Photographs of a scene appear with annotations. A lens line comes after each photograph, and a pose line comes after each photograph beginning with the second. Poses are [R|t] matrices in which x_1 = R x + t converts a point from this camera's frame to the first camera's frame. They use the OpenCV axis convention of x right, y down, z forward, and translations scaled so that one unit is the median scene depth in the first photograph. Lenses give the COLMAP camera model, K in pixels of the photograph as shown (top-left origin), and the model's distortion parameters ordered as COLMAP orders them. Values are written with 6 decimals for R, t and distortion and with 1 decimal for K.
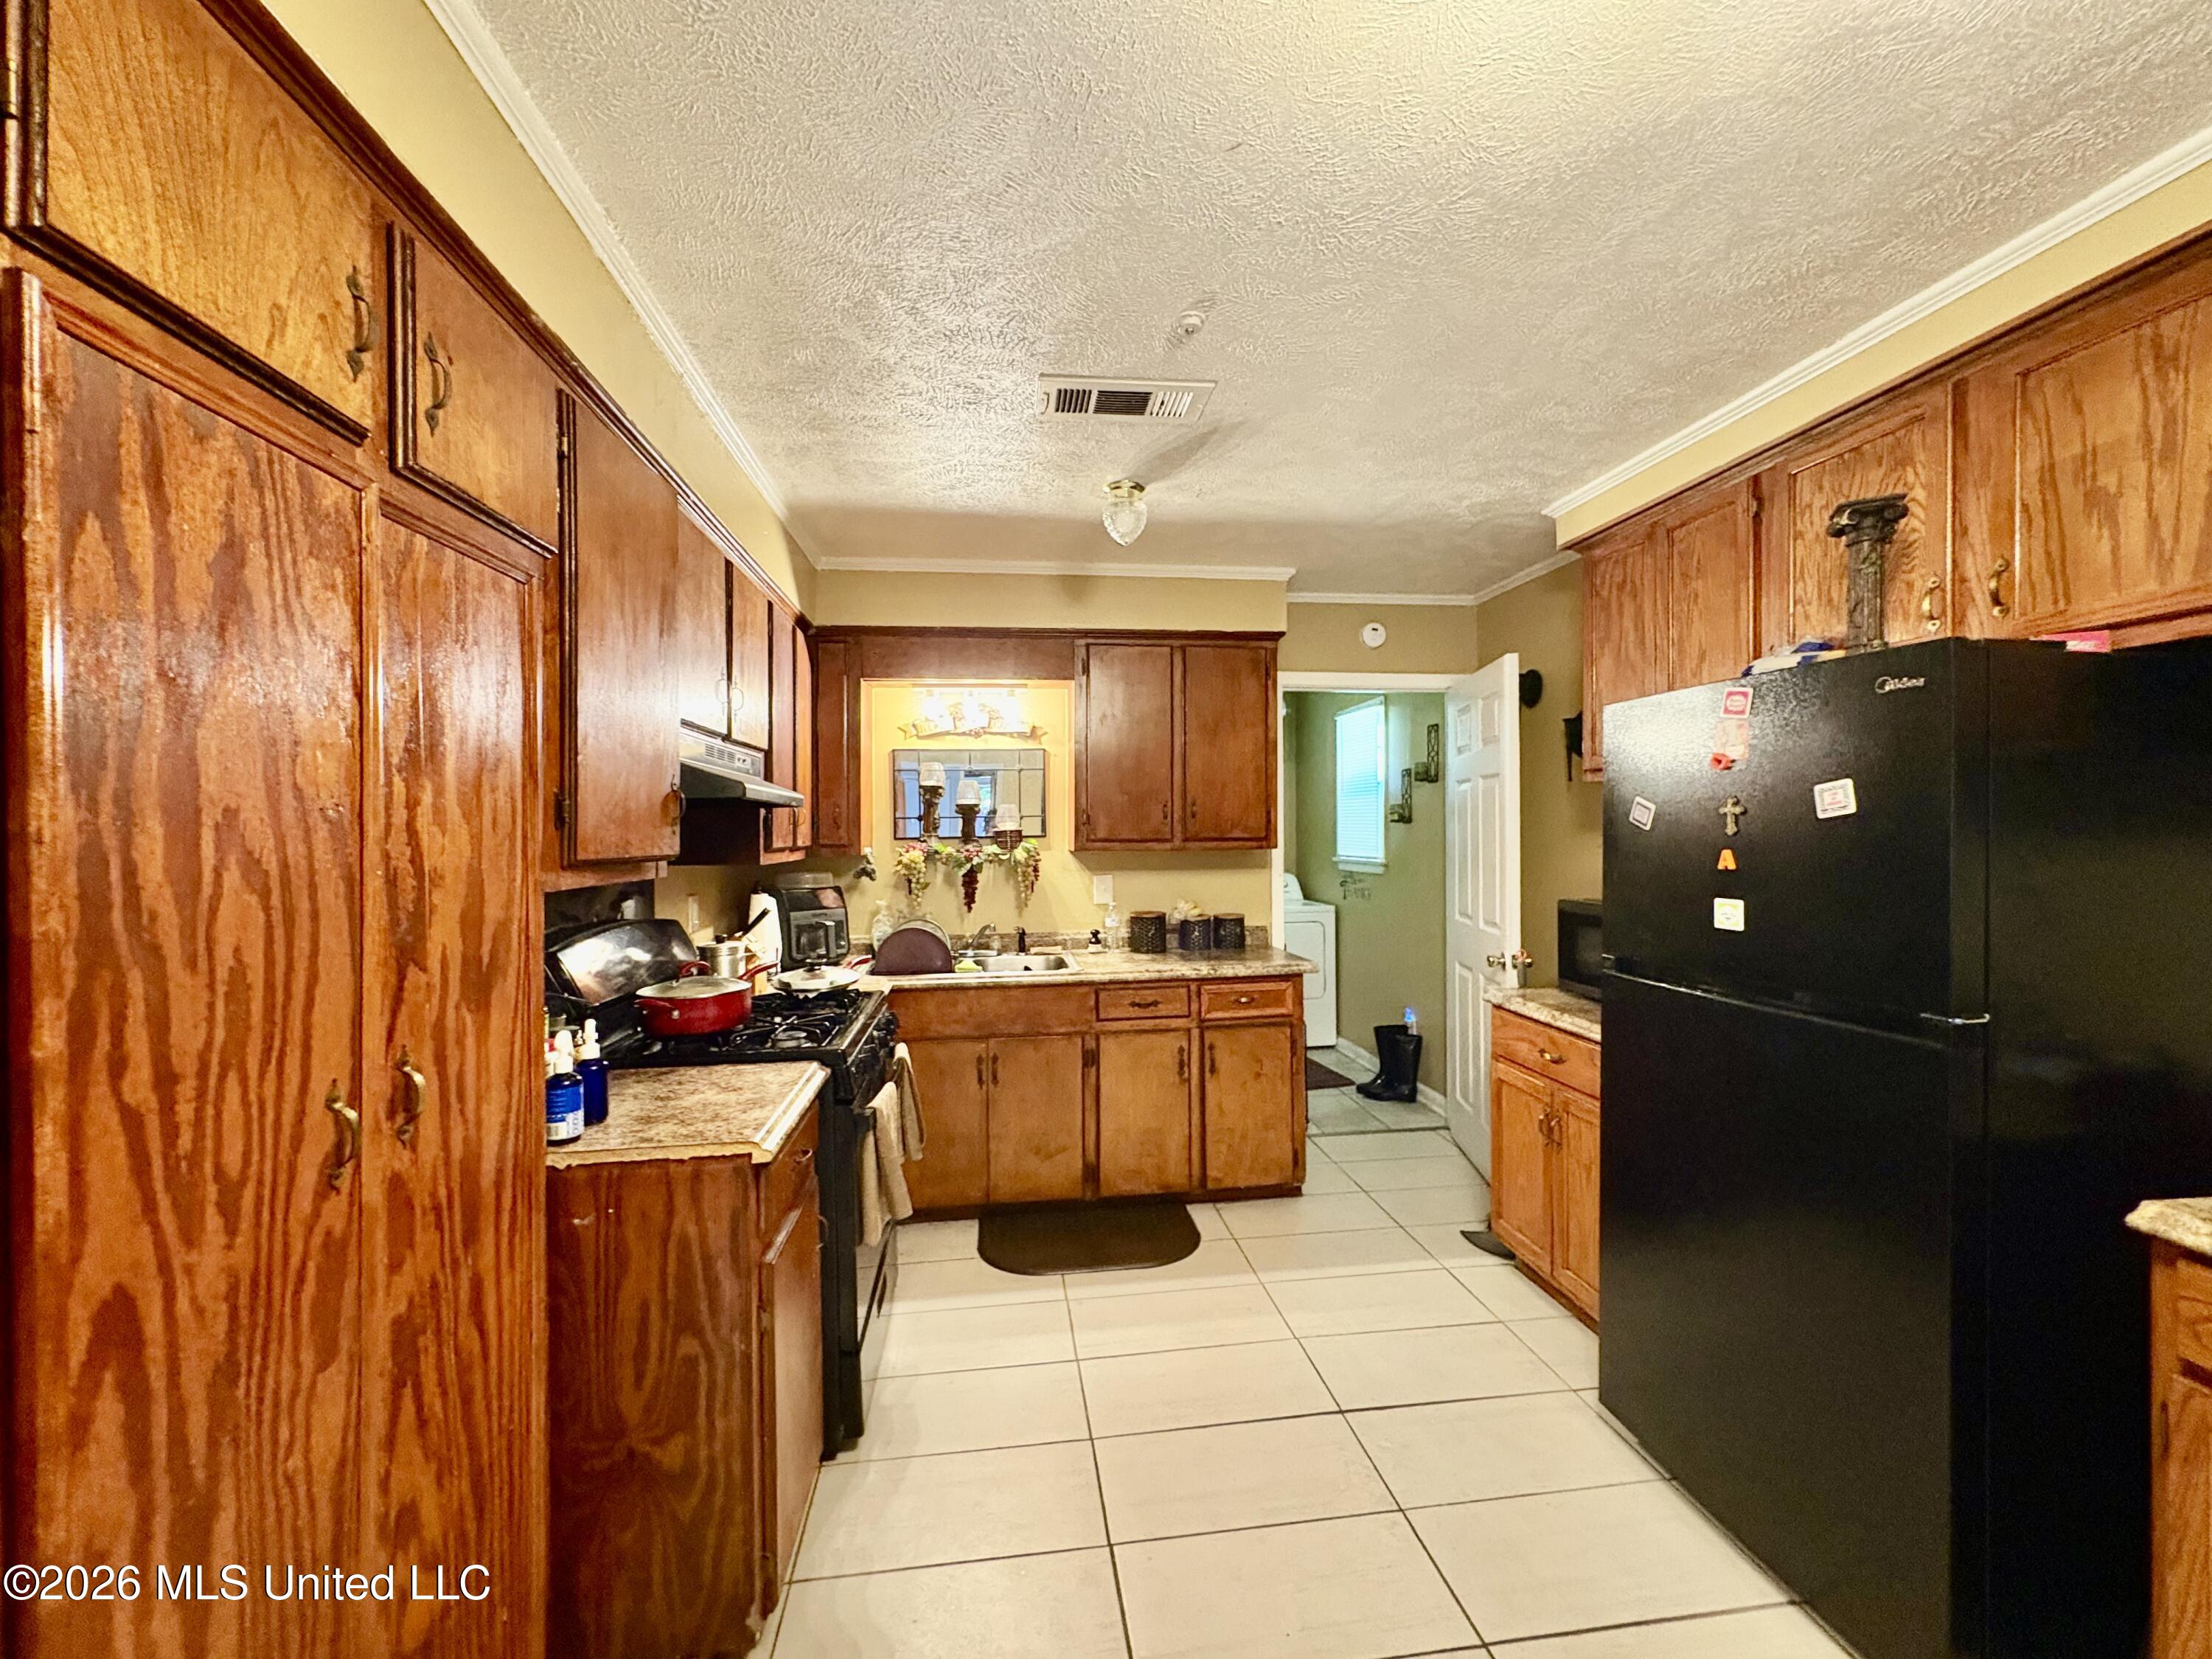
lens RADIAL K [[878.1, 0, 1109.2], [0, 878.1, 832.1], [0, 0, 1]] dist [-0.000985, 0.000261]
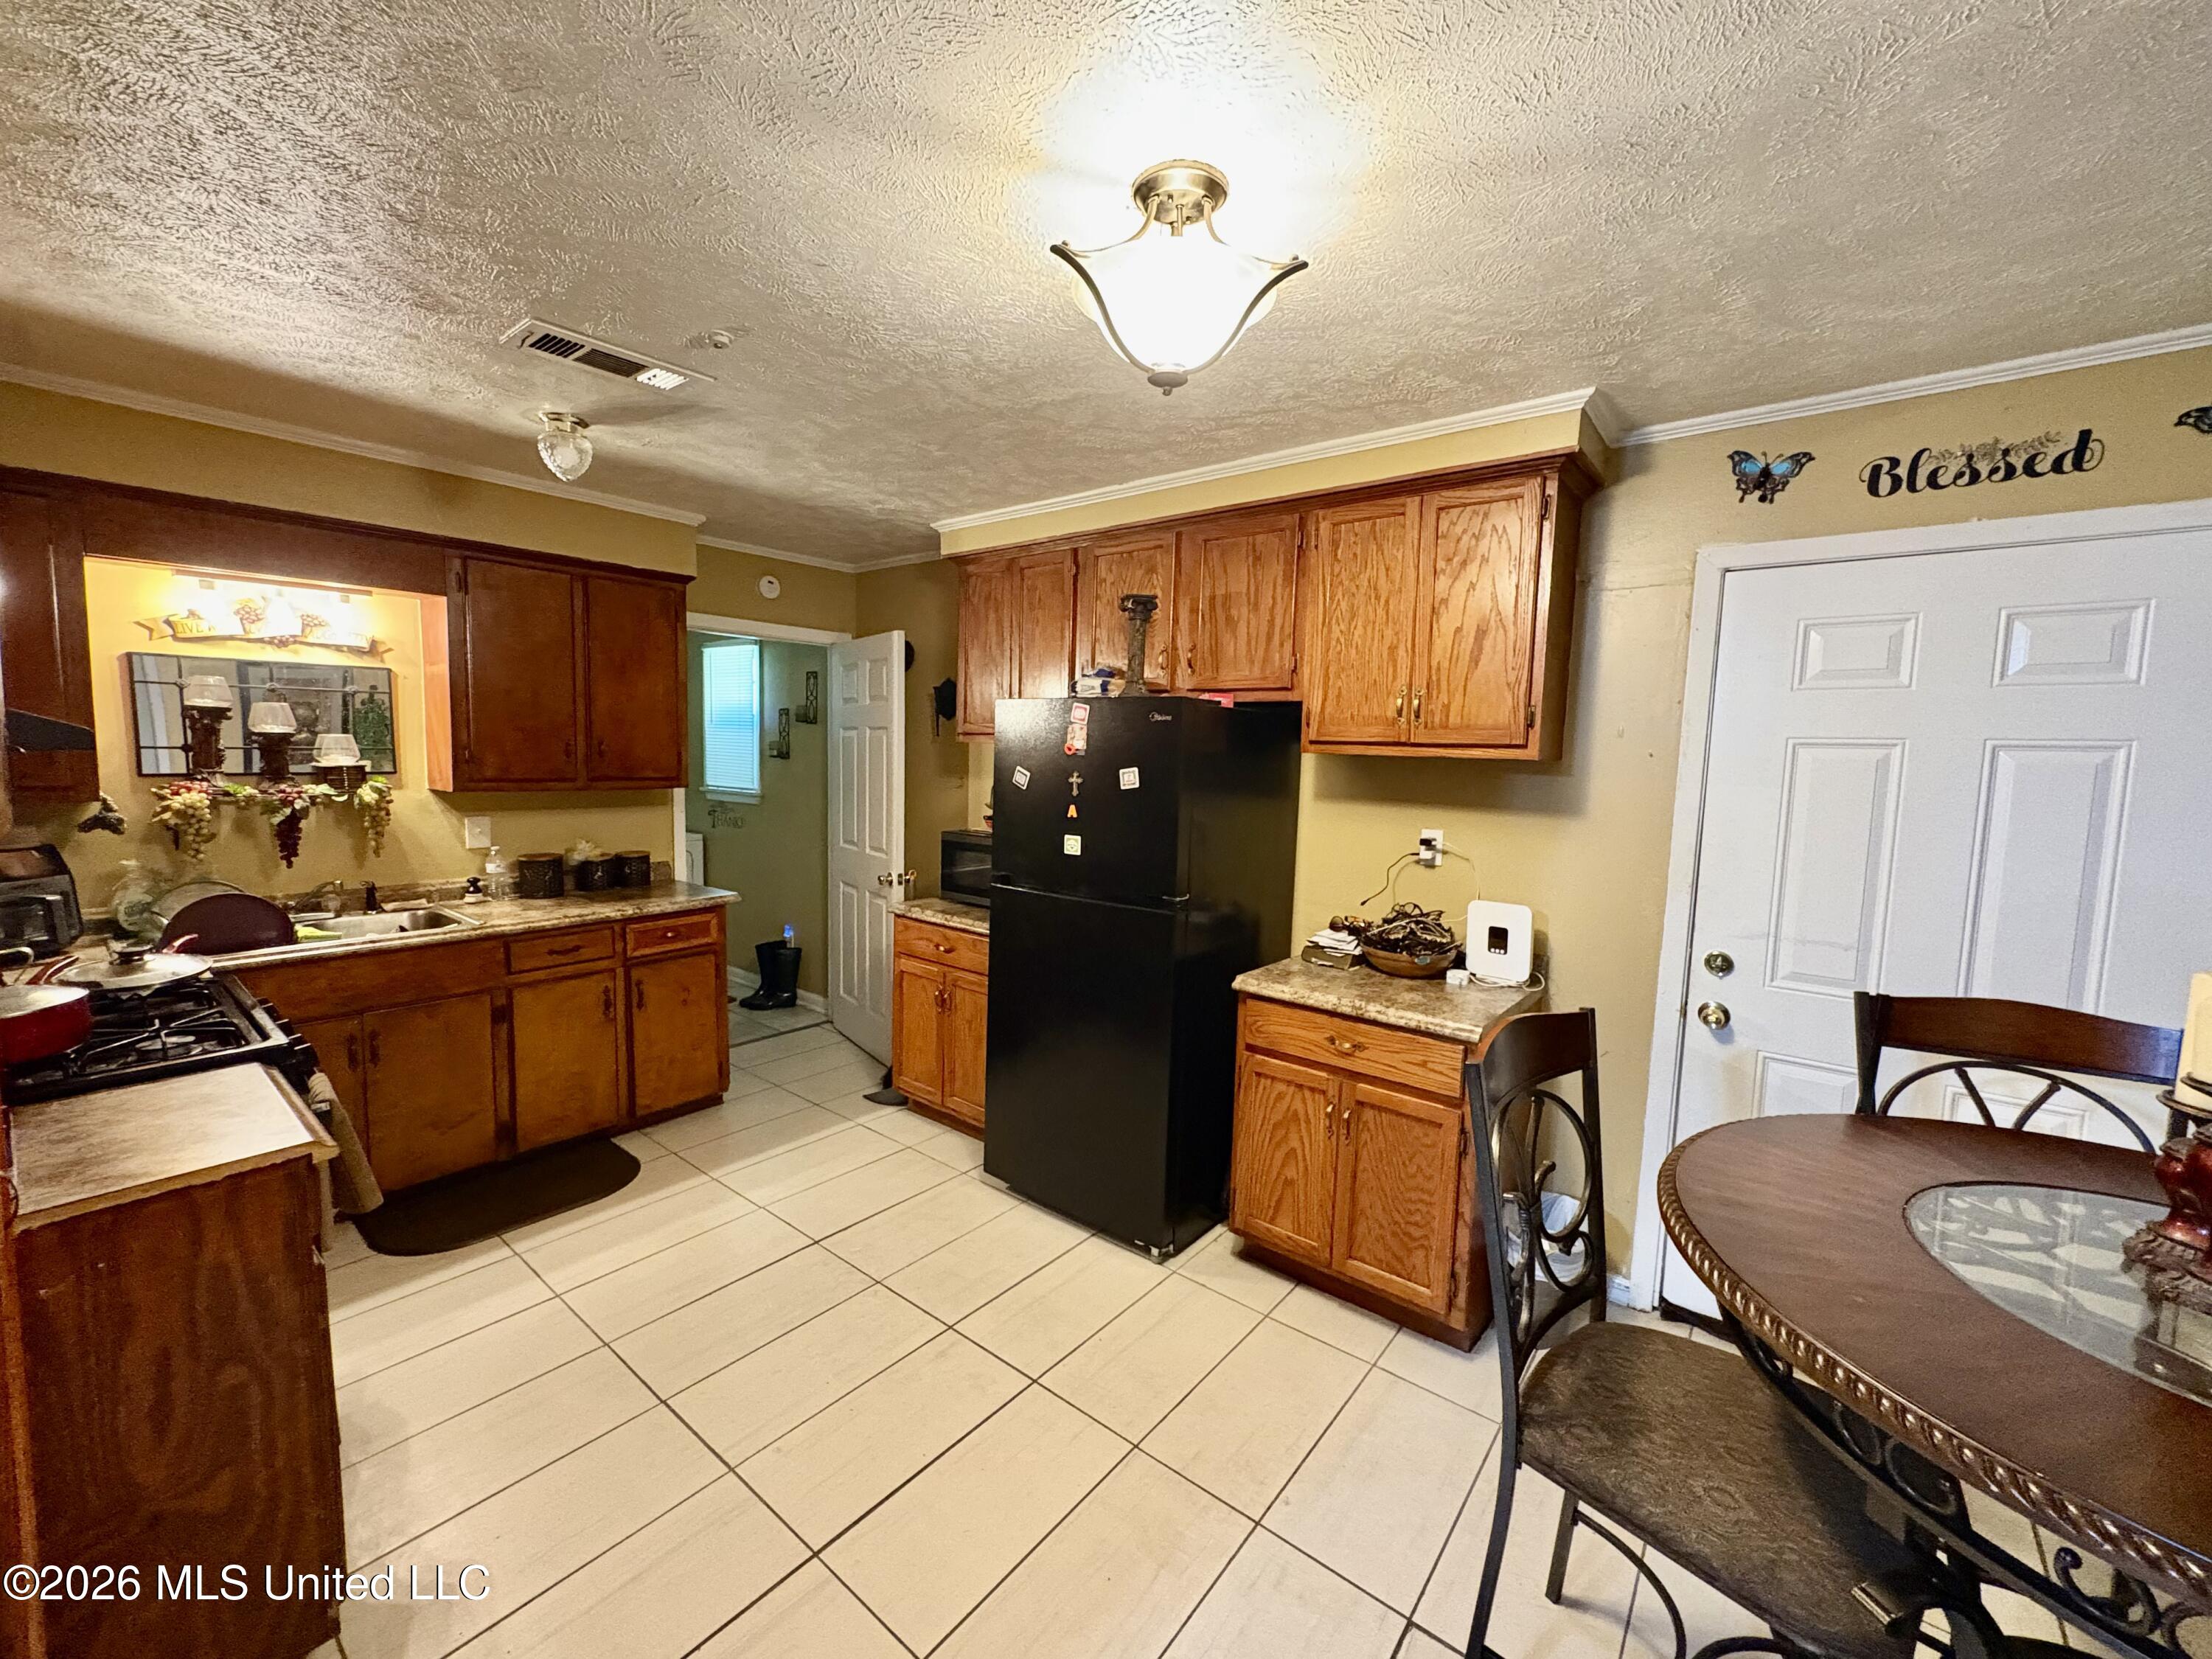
lens RADIAL K [[878.1, 0, 1106.6], [0, 878.1, 830.1], [0, 0, 1]] dist [-0.000985, 0.000261]
pose [[0.722754, -0.036877, 0.690121, -0.237824], [-0.030010, 0.995959, 0.084648, -0.047521], [-0.690453, -0.081890, 0.718727, -0.132210]]
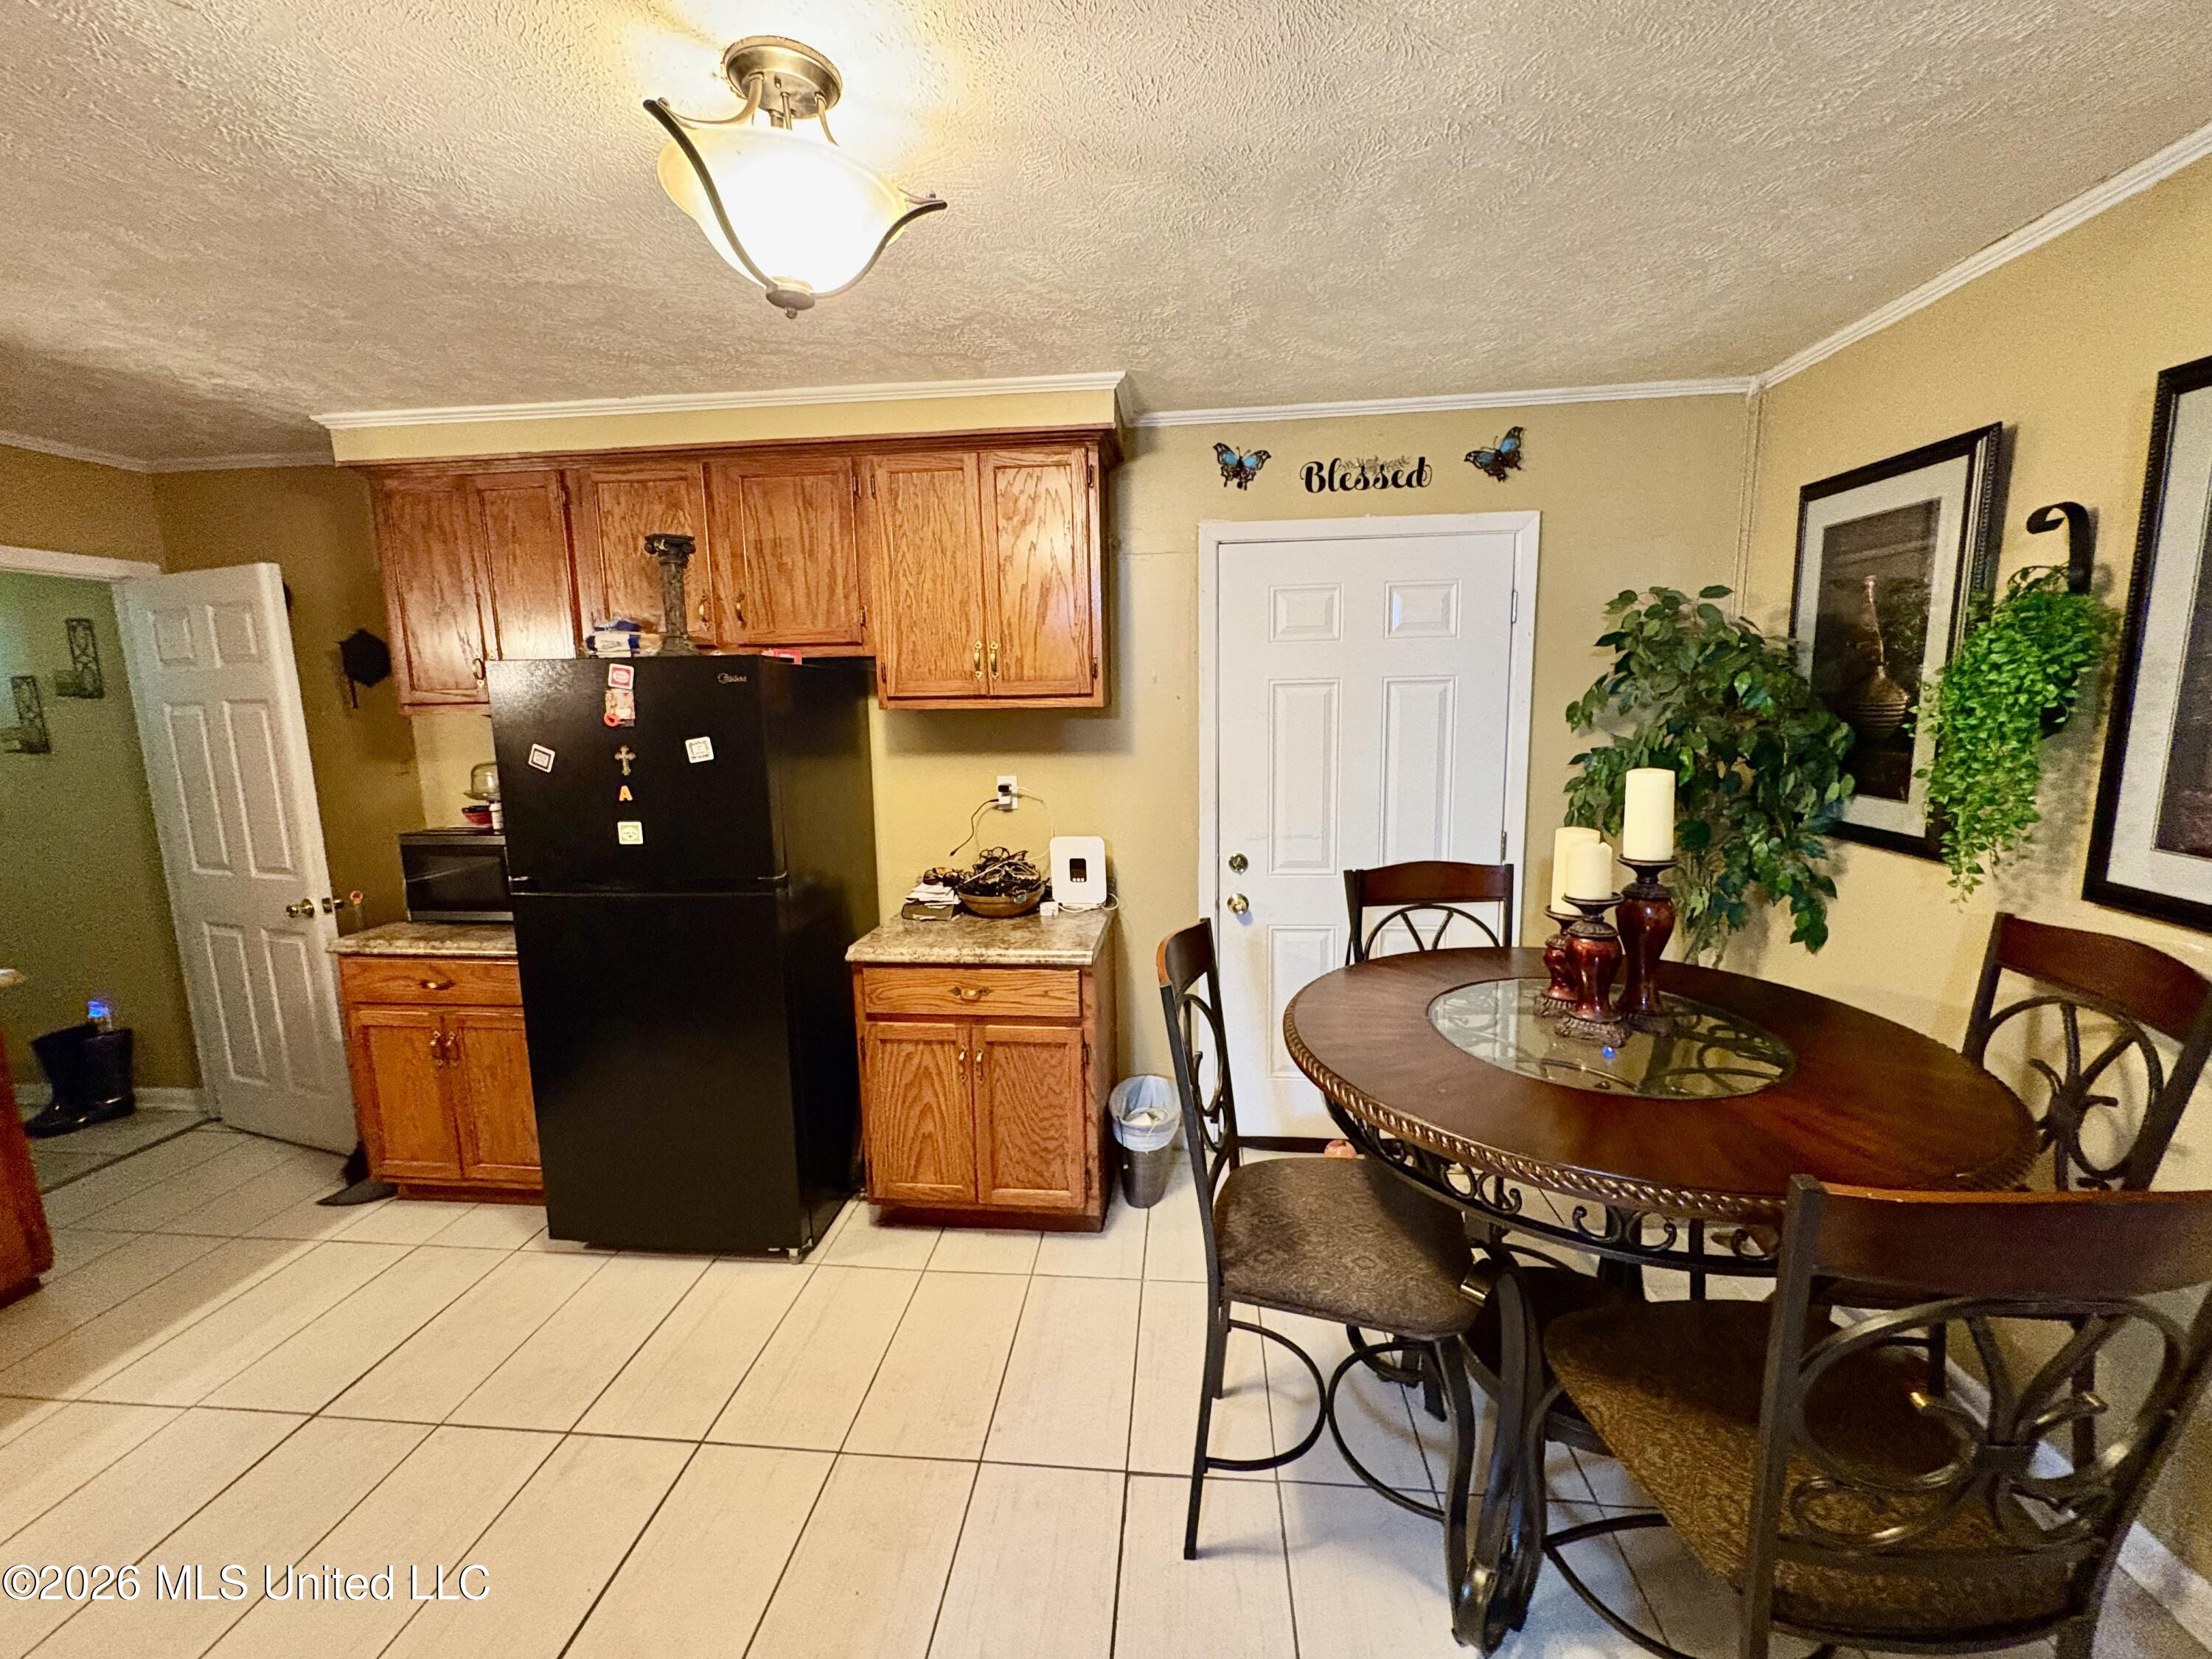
lens RADIAL K [[878.1, 0, 1102.1], [0, 878.1, 829.7], [0, 0, 1]] dist [-0.000985, 0.000261]
pose [[0.232259, -0.143278, 0.962043, -0.287799], [0.019840, 0.989583, 0.142590, -0.060494], [-0.972451, -0.014031, 0.232683, -0.020656]]
